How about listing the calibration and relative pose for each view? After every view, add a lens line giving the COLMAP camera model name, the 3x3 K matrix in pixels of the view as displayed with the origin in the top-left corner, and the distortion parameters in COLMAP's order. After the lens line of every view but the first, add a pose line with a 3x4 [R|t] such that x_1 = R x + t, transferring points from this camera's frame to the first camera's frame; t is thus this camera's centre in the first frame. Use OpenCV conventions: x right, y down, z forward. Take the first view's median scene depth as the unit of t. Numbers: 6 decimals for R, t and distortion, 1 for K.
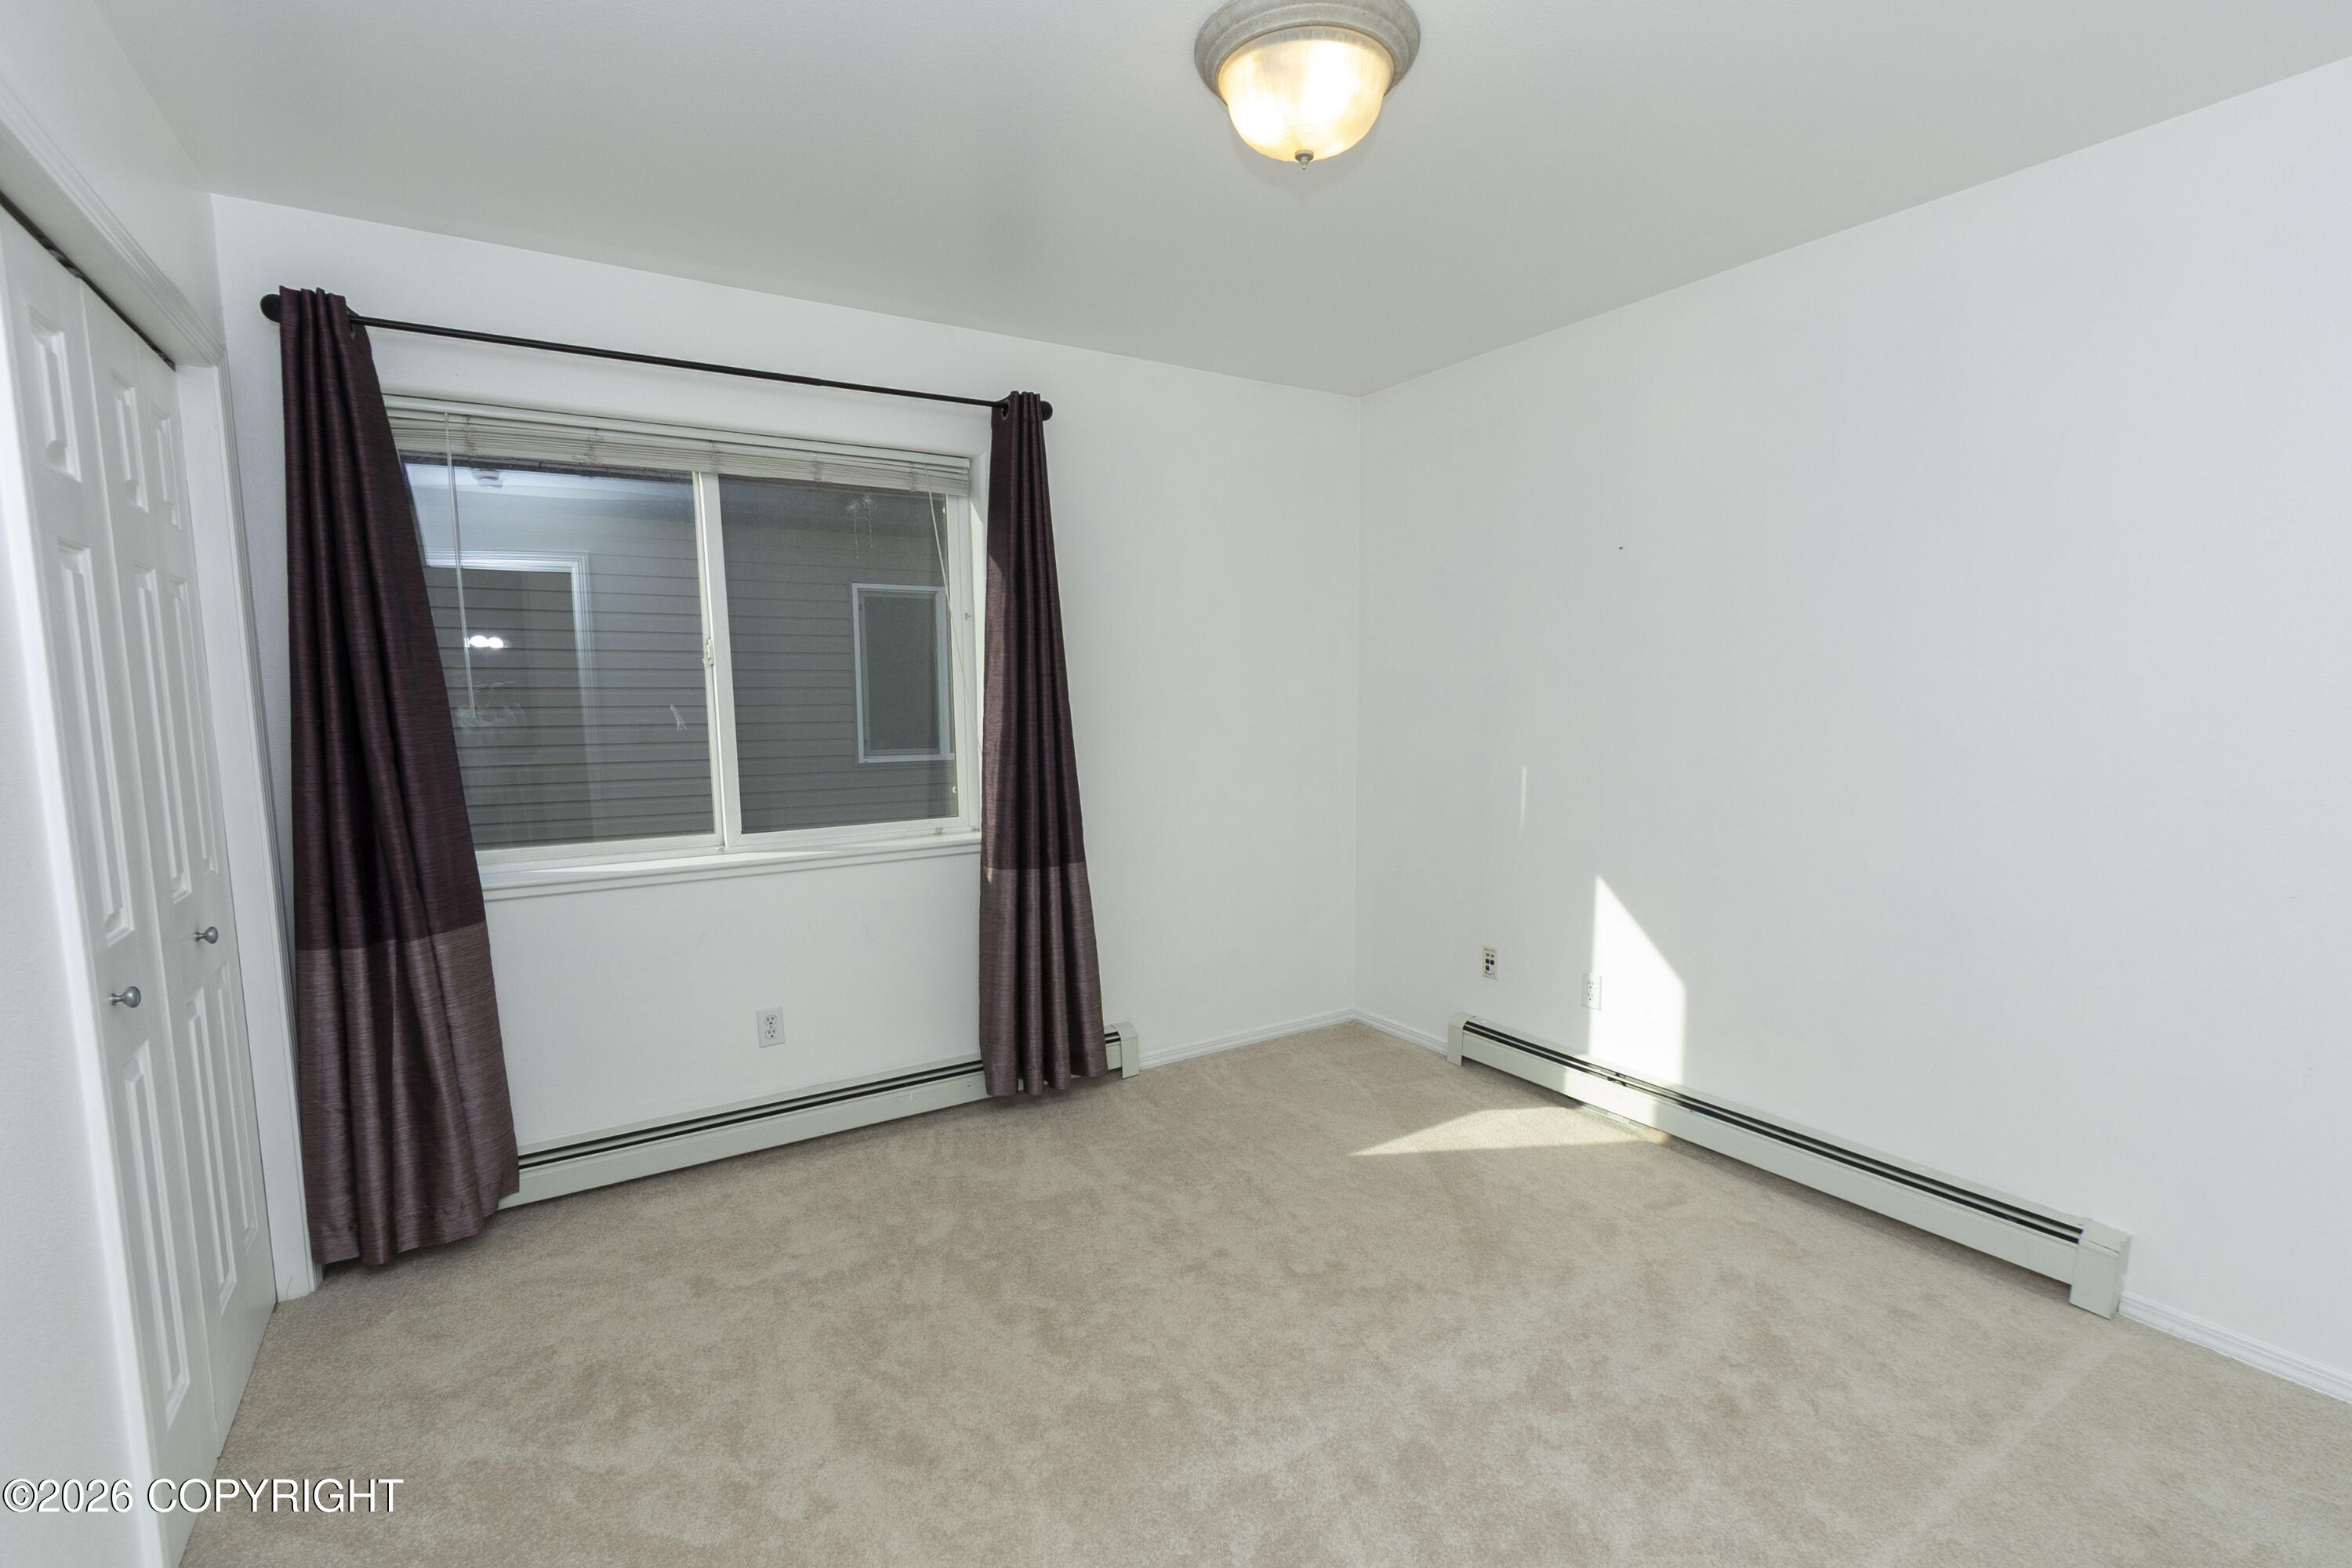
lens RADIAL K [[1069.3, 0, 1192.4], [0, 1069.3, 804.4], [0, 0, 1]] dist [0.007498, -0.004196]
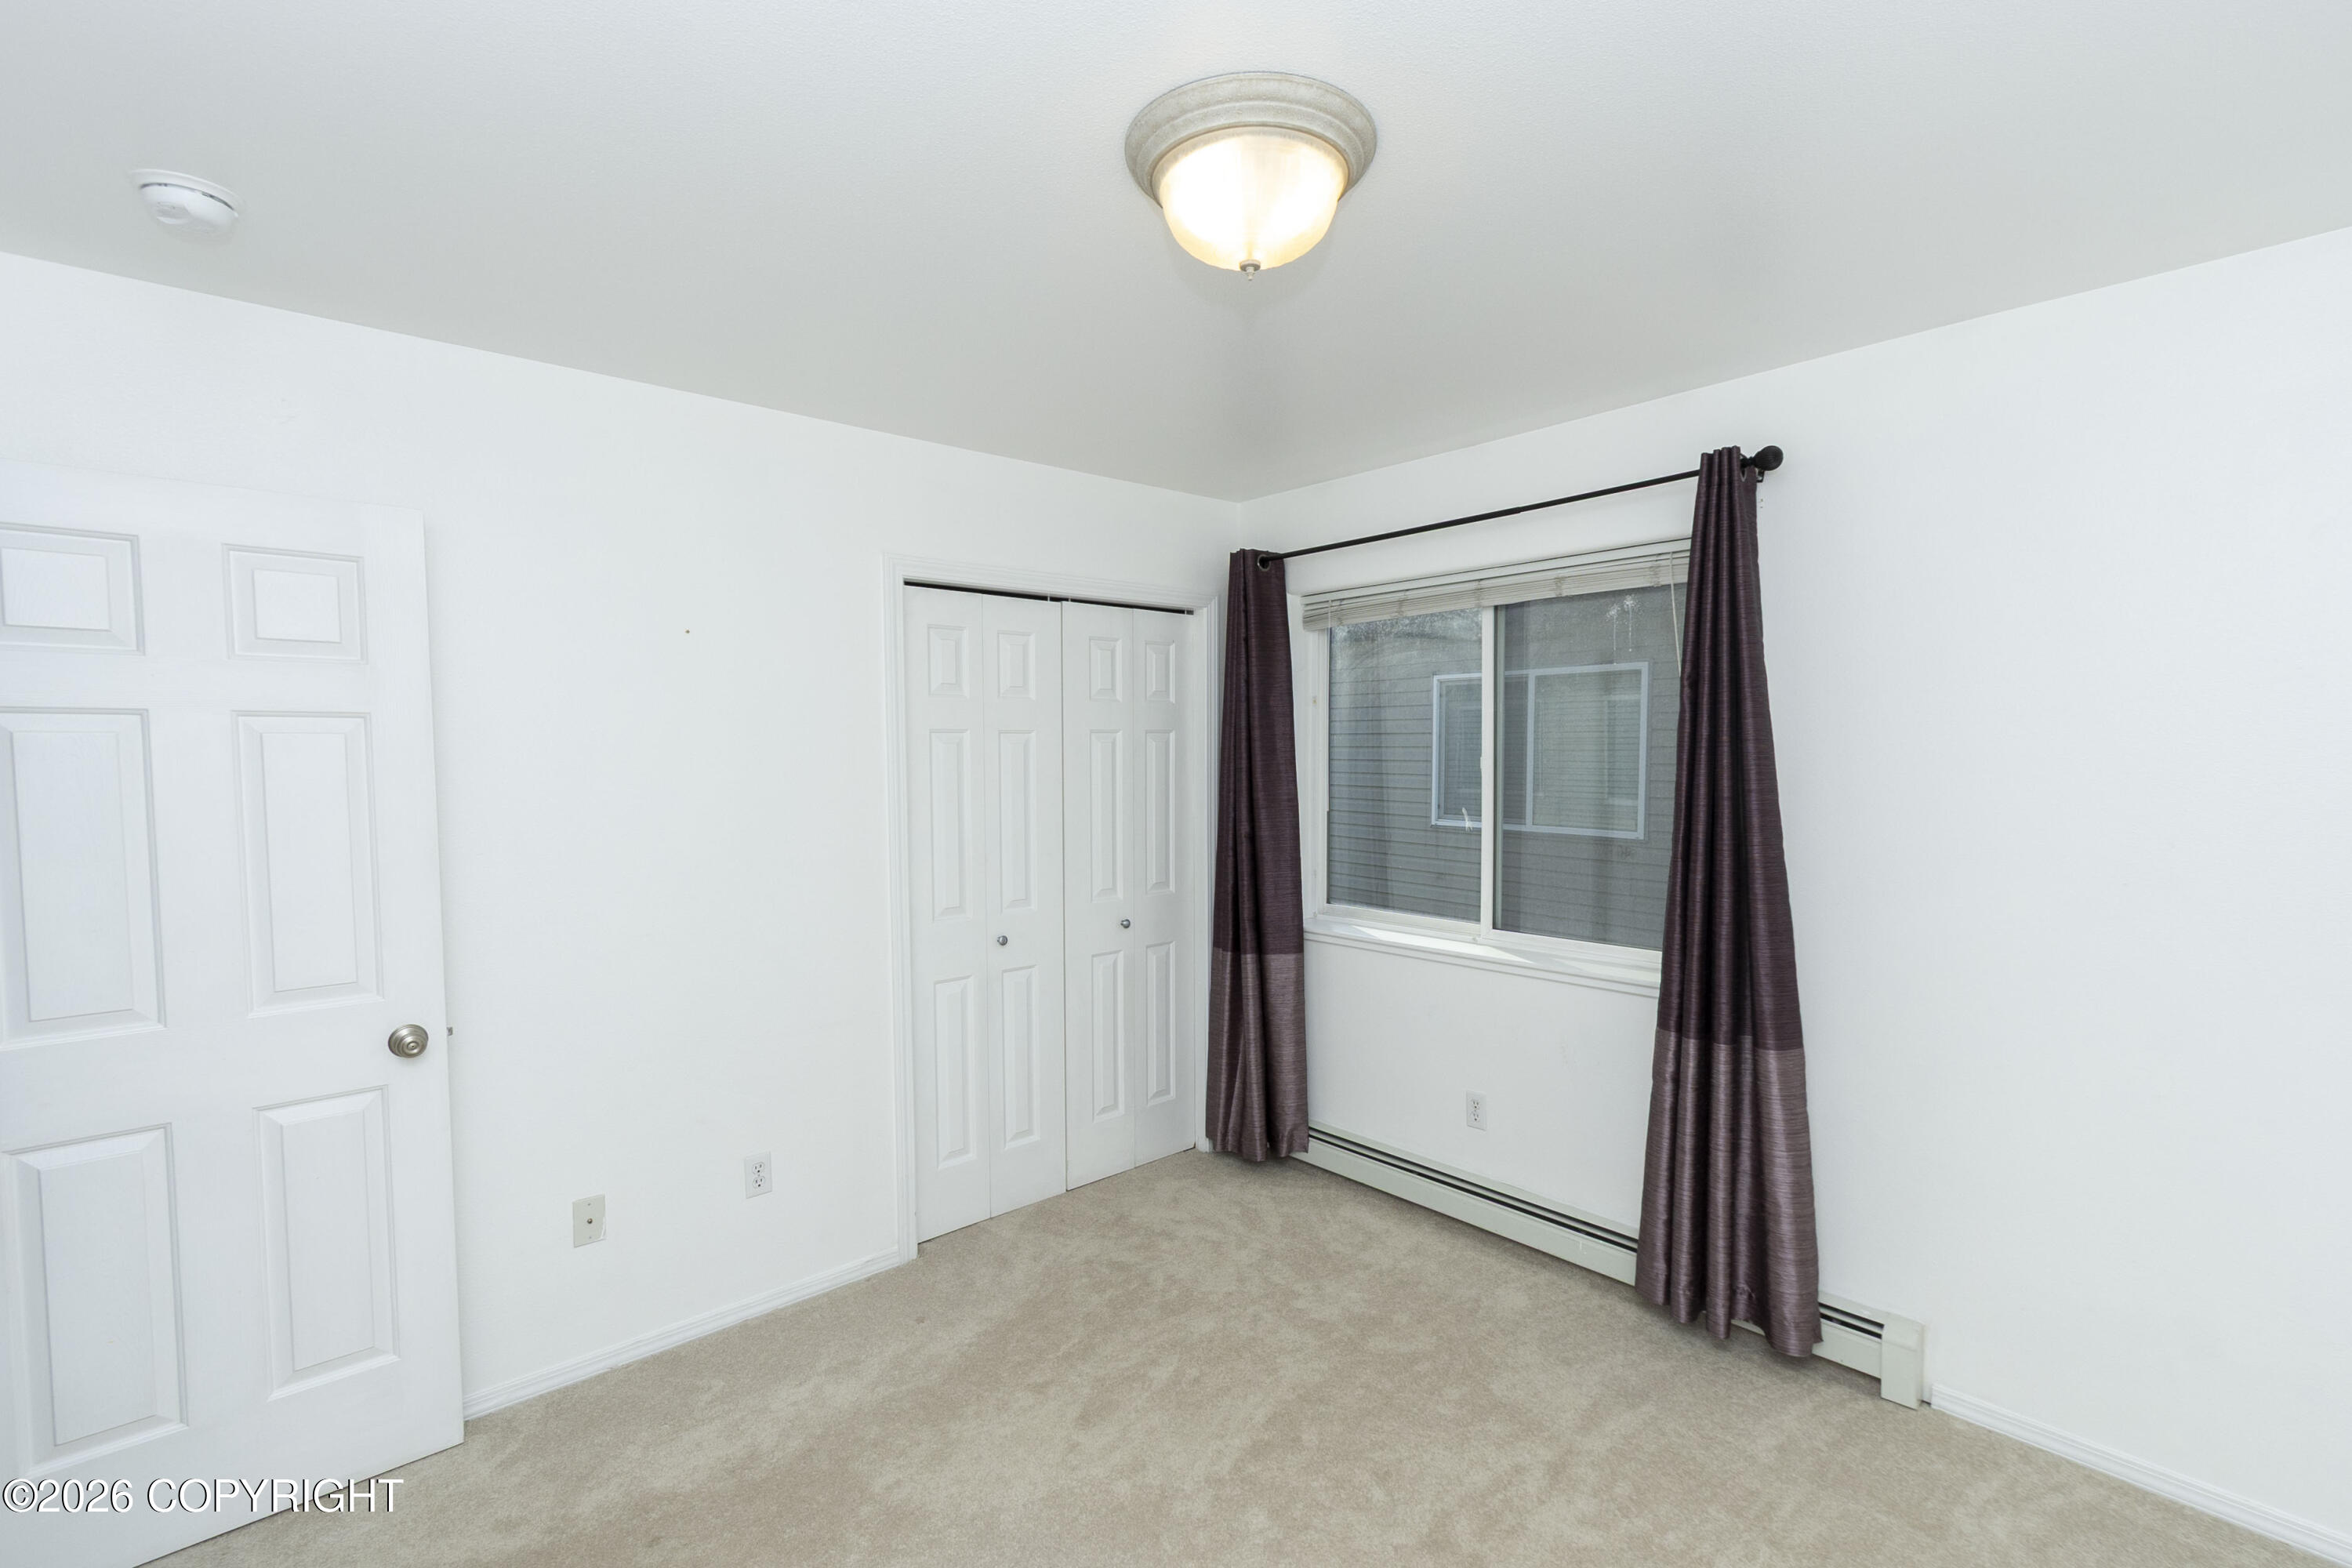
lens RADIAL K [[1069.3, 0, 1187.7], [0, 1069.3, 786.8], [0, 0, 1]] dist [0.007498, -0.004196]
pose [[0.151534, 0.043277, -0.987504, 0.615657], [-0.098424, 0.994737, 0.028490, -0.118181], [0.983540, 0.092877, 0.154996, 0.521410]]
